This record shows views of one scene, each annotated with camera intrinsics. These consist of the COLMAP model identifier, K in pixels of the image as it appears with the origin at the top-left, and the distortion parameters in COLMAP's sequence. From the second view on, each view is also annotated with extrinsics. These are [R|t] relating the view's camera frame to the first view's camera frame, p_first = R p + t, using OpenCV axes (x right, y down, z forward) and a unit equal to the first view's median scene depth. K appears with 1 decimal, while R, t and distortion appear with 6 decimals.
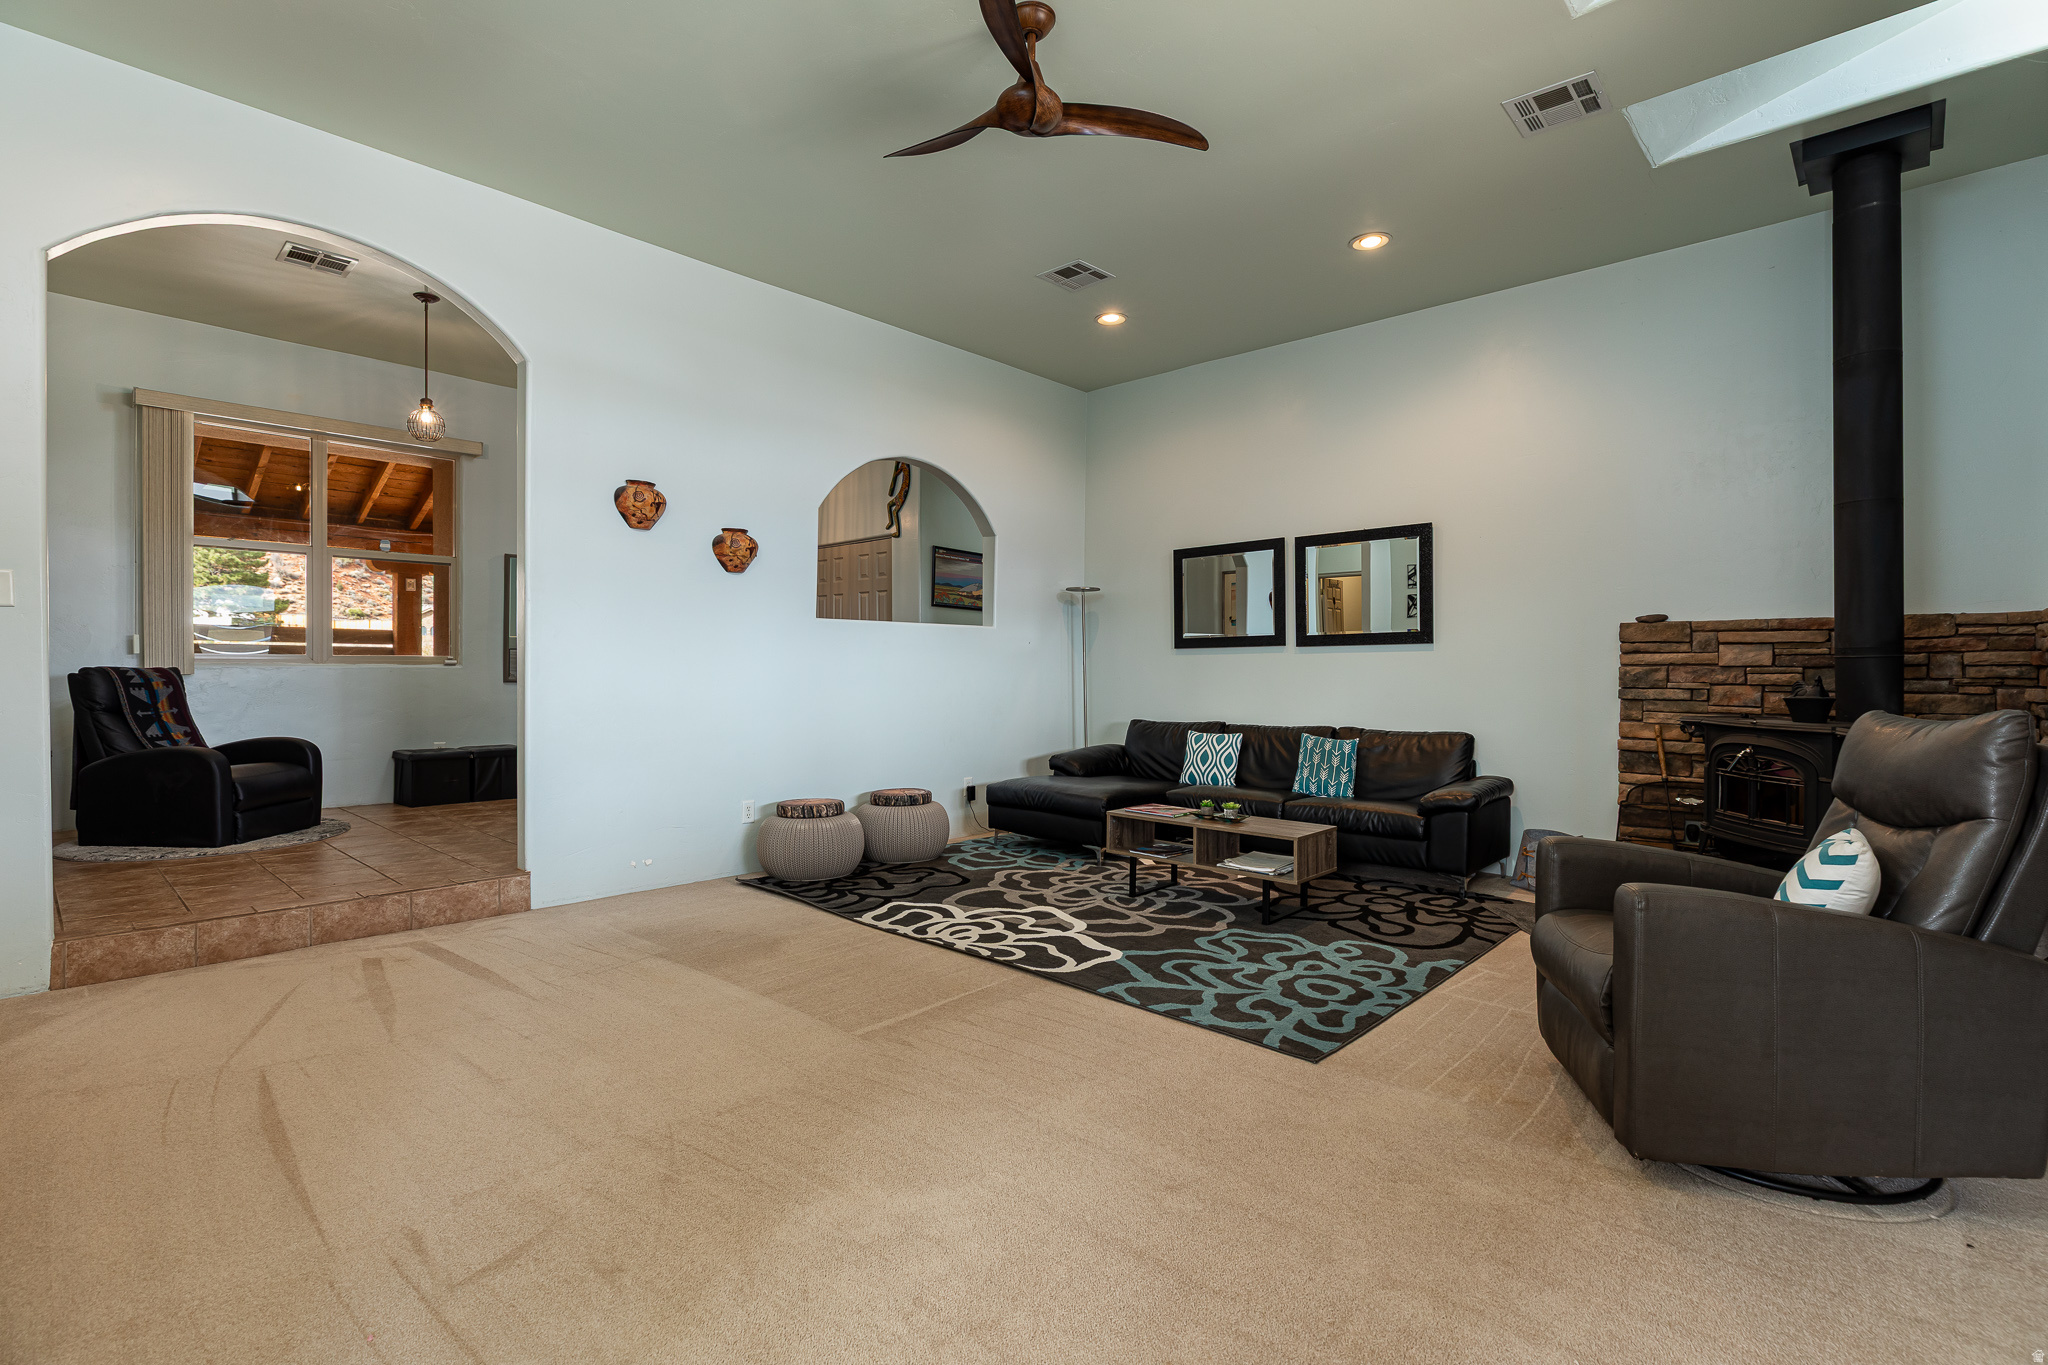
lens RADIAL K [[934.8, 0, 1040.7], [0, 934.8, 687.6], [0, 0, 1]] dist [-0.002699, -0.000023]
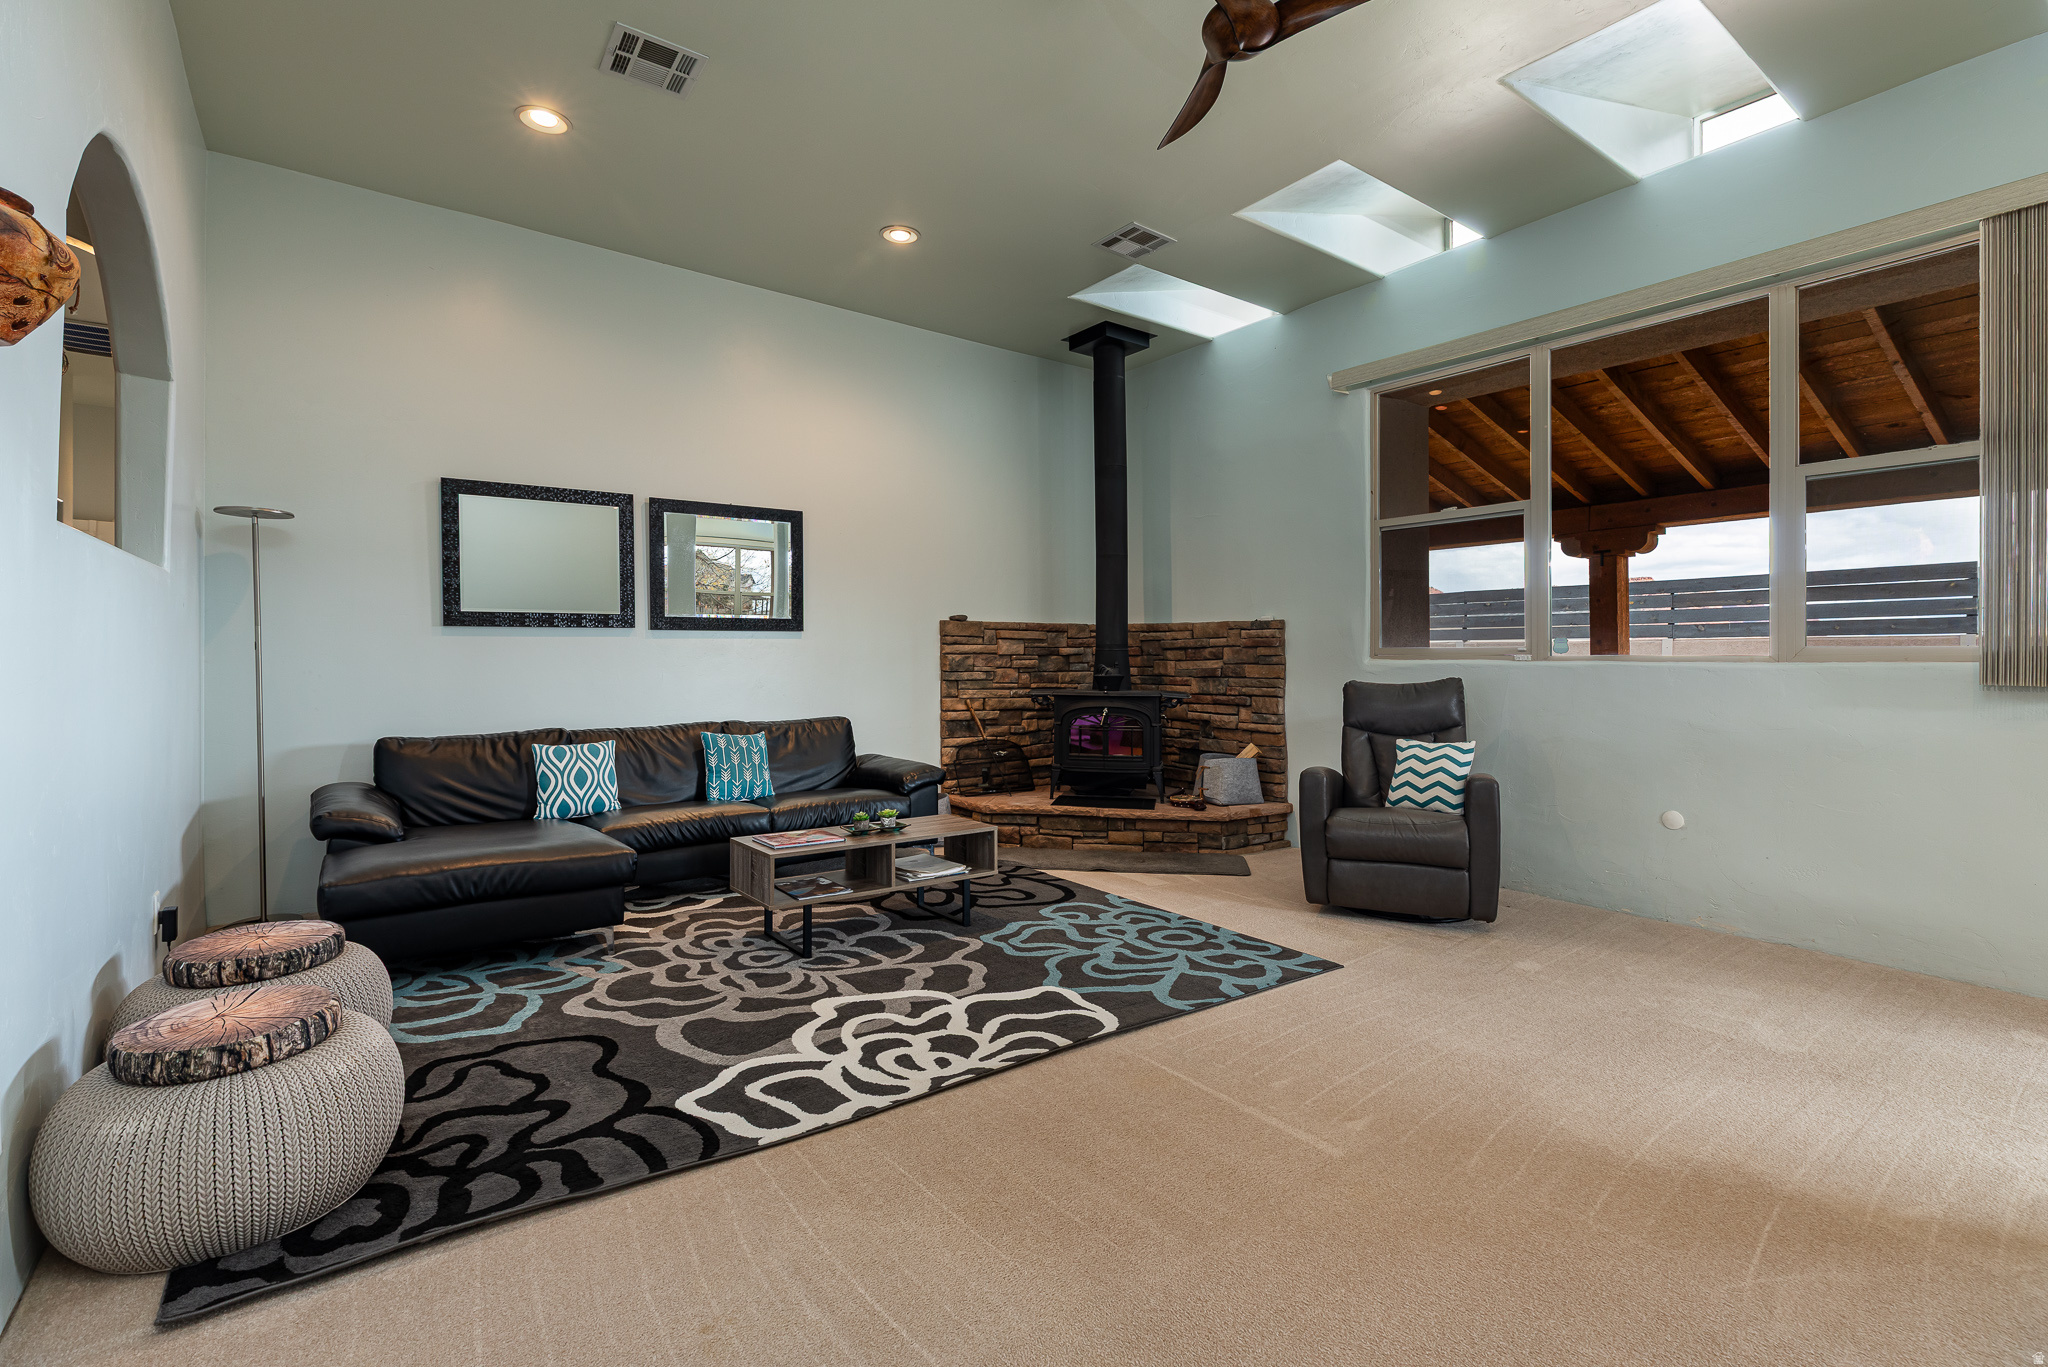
lens RADIAL K [[919.7, 0, 1005.5], [0, 919.7, 666.4], [0, 0, 1]] dist [0.006196, 0.000124]
pose [[0.213513, -0.012167, 0.976864, -0.699260], [0.016656, 0.999822, 0.008812, -0.020228], [-0.976798, 0.014389, 0.213678, 0.793823]]
